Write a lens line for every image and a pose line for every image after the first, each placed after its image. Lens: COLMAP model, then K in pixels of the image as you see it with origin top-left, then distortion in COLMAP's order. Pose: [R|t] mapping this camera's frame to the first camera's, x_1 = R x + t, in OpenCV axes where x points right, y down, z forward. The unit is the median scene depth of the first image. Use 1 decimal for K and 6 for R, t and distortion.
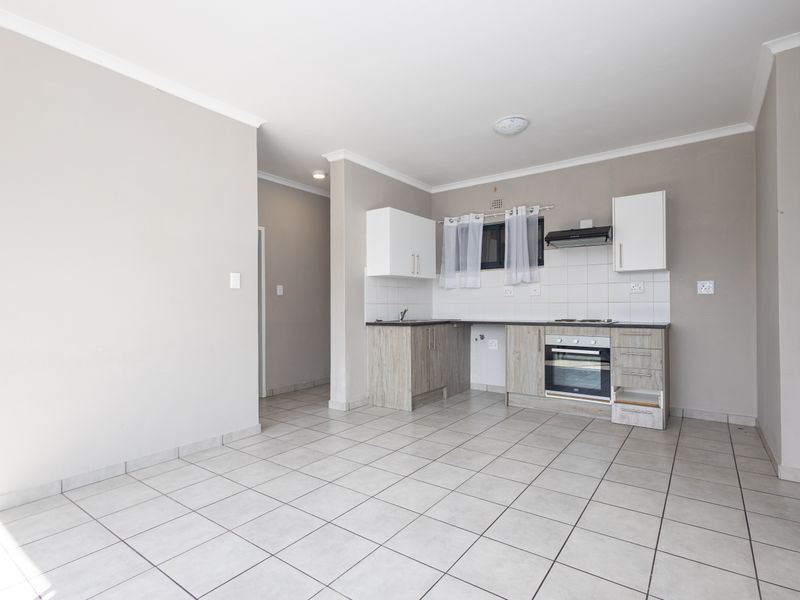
lens RADIAL K [[428.0, 0, 397.2], [0, 428.0, 301.2], [0, 0, 1]] dist [0.013685, -0.003110]
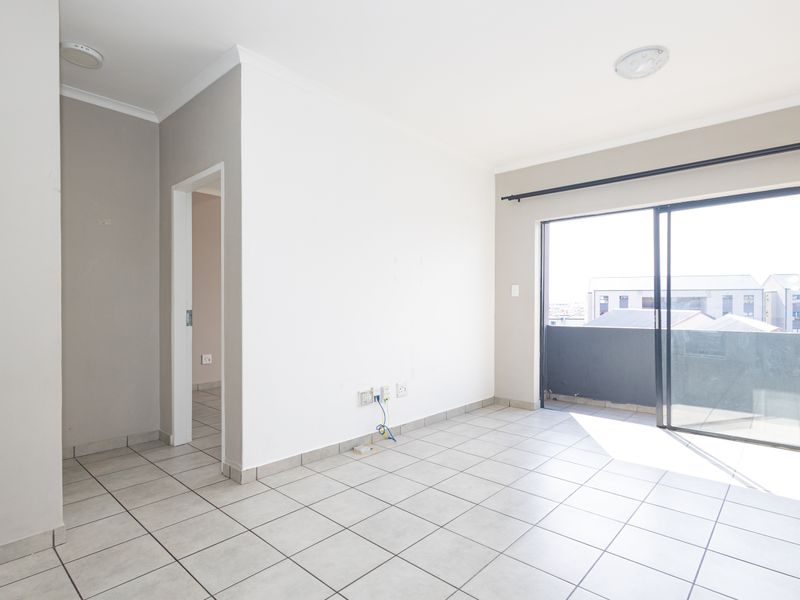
lens RADIAL K [[443.7, 0, 391.4], [0, 443.7, 307.9], [0, 0, 1]] dist [0.018340, -0.000808]
pose [[-0.993757, 0.001283, 0.111558, 0.133538], [0.001222, 0.999999, -0.000615, 0.000690], [-0.111558, -0.000475, -0.993758, 1.058168]]
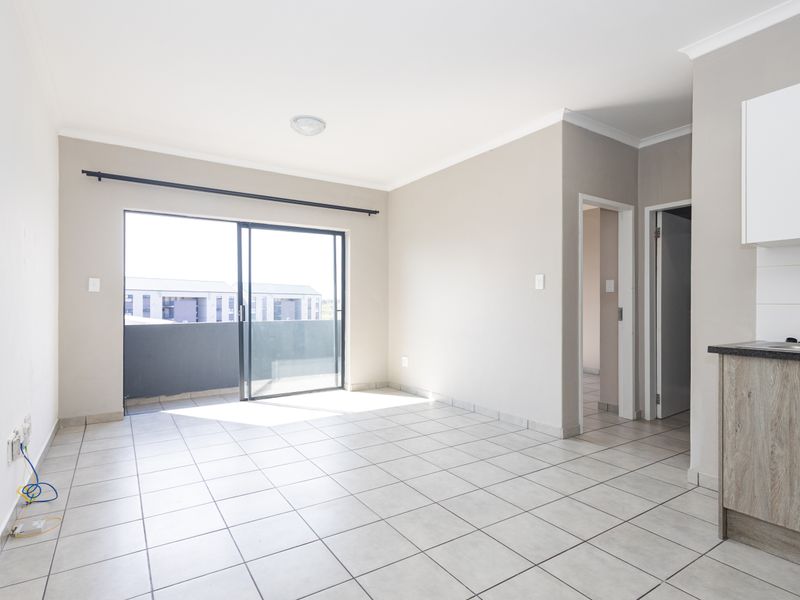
lens RADIAL K [[428.0, 0, 412.6], [0, 428.0, 304.3], [0, 0, 1]] dist [0.013685, -0.003110]
pose [[-0.339387, 0.005087, -0.940633, 0.584943], [0.008814, 0.999959, 0.002228, 0.001954], [0.940605, -0.007535, -0.339418, 0.852559]]
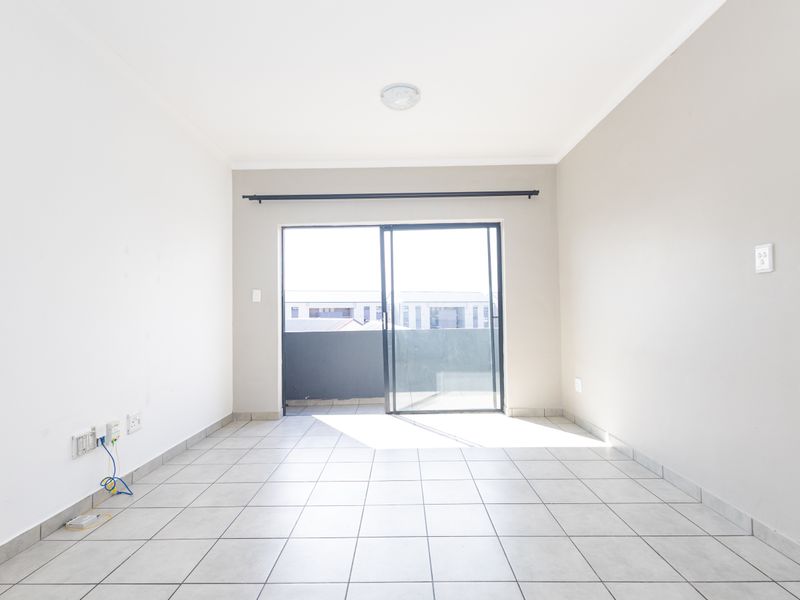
lens RADIAL K [[428.0, 0, 405.0], [0, 428.0, 300.5], [0, 0, 1]] dist [0.013685, -0.003110]
pose [[-0.807642, -0.001552, -0.589672, 0.265661], [0.023501, 0.999117, -0.034819, 0.012363], [0.589205, -0.041979, -0.806892, 0.941479]]
